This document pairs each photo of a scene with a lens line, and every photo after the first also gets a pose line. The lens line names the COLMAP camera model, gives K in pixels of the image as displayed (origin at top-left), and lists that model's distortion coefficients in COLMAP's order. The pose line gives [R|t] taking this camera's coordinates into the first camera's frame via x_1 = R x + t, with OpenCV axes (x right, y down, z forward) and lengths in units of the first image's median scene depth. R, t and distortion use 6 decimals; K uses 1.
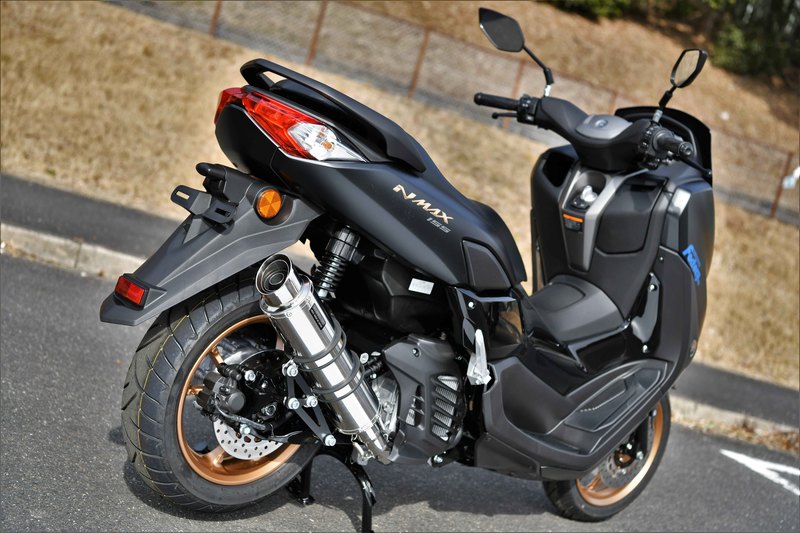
lens RADIAL K [[1205.4, 0, 400.0], [0, 1205.4, 266.5], [0, 0, 1]] dist [-0.043758, 0.023606]
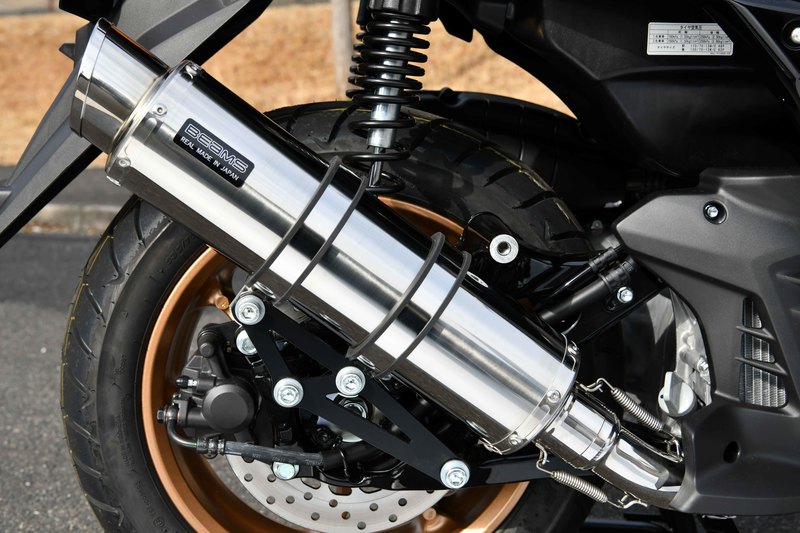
lens RADIAL K [[1205.4, 0, 400.0], [0, 1205.4, 266.5], [0, 0, 1]] dist [-0.043758, 0.023606]
pose [[0.725065, -0.209202, -0.656137, 0.184565], [0.182142, 0.977071, -0.110252, 0.111820], [0.664158, -0.039570, 0.746545, 0.662415]]
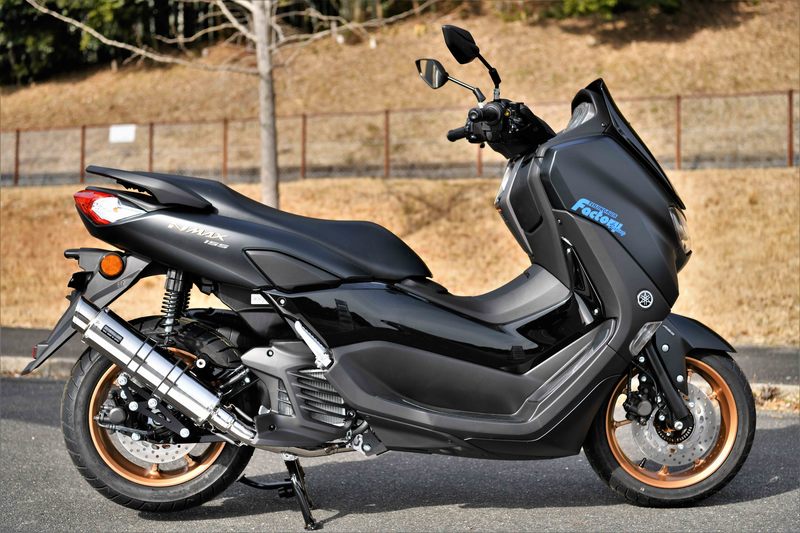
lens RADIAL K [[1258.7, 0, 400.0], [0, 1258.7, 266.5], [0, 0, 1]] dist [0.000215, -0.079191]
pose [[0.742418, -0.285420, -0.606095, 0.900380], [0.177181, 0.956143, -0.233231, 0.306251], [0.646083, 0.065766, 0.760429, 0.126103]]
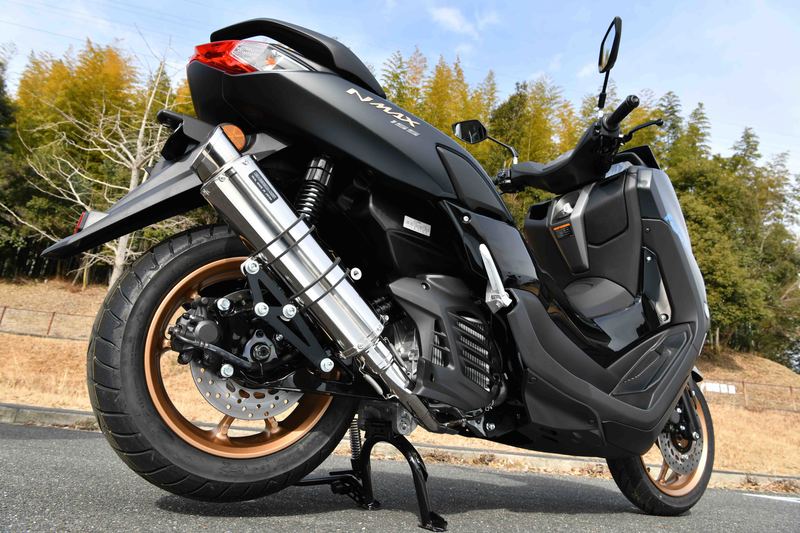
lens RADIAL K [[529.8, 0, 400.0], [0, 529.8, 266.5], [0, 0, 1]] dist [-0.026789, 0.001452]
pose [[0.961583, -0.250420, -0.112463, 0.045603], [0.181443, 0.887217, -0.424175, 0.233820], [0.206001, 0.387474, 0.898570, 0.617233]]
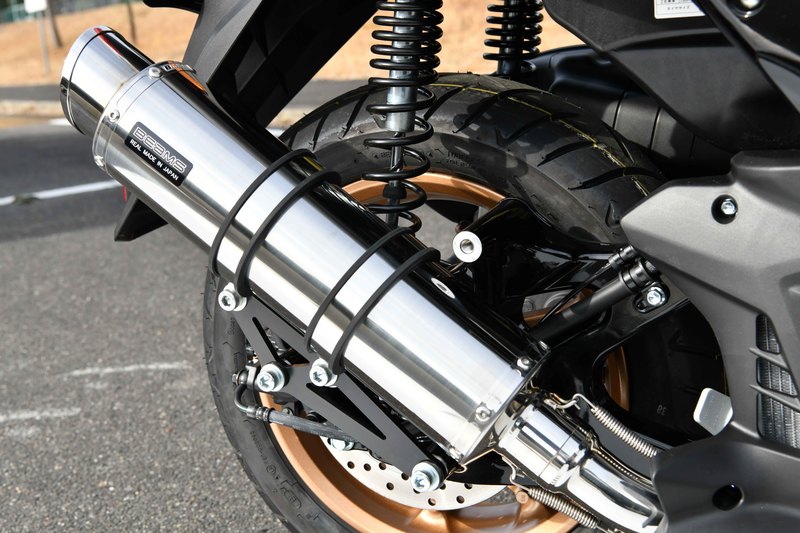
lens RADIAL K [[1125.8, 0, 400.0], [0, 1125.8, 266.5], [0, 0, 1]] dist [0.024922, 0.016998]
pose [[0.287280, -0.116299, -0.950760, 0.263205], [0.098450, 0.990930, -0.091465, 0.104757], [0.952774, -0.067326, 0.296124, 0.841912]]
